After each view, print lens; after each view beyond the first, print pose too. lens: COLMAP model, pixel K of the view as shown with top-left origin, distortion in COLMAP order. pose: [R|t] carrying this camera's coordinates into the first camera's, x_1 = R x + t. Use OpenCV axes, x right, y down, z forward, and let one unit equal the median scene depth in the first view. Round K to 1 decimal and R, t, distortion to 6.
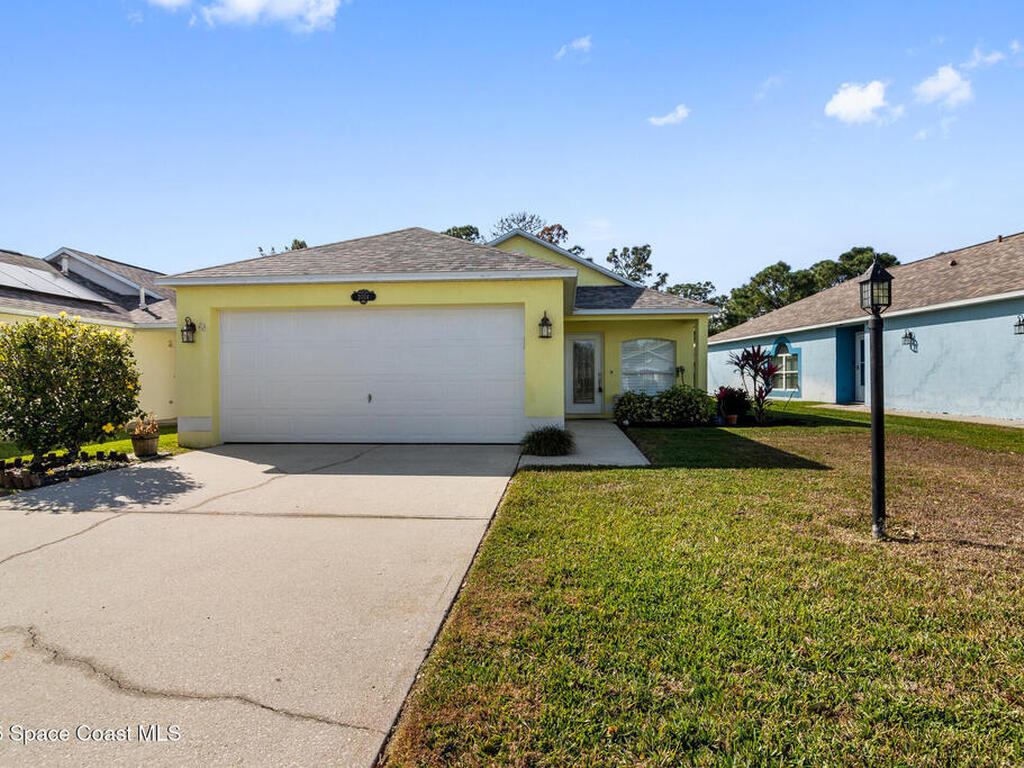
lens RADIAL K [[542.1, 0, 510.1], [0, 542.1, 385.0], [0, 0, 1]] dist [-0.012607, -0.002232]
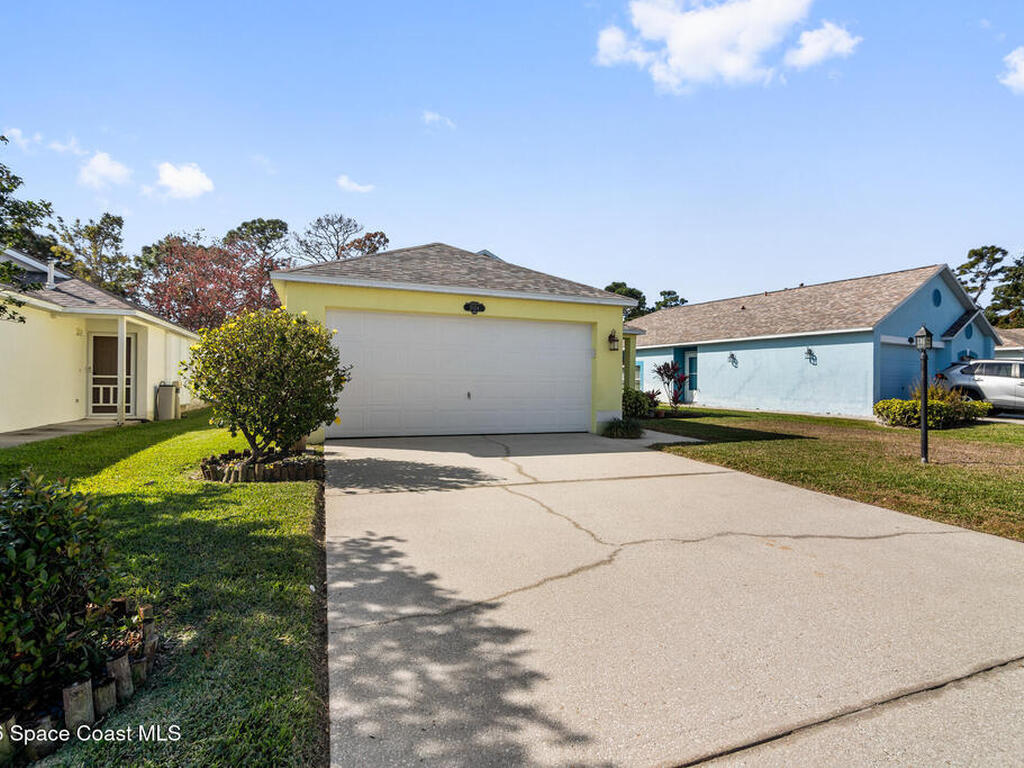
lens RADIAL K [[542.1, 0, 475.9], [0, 542.1, 378.3], [0, 0, 1]] dist [-0.012607, -0.002232]
pose [[0.905709, 0.020306, 0.423414, -0.573599], [-0.012281, 0.999690, -0.021673, 0.009939], [-0.423723, 0.014429, 0.905677, -0.038878]]
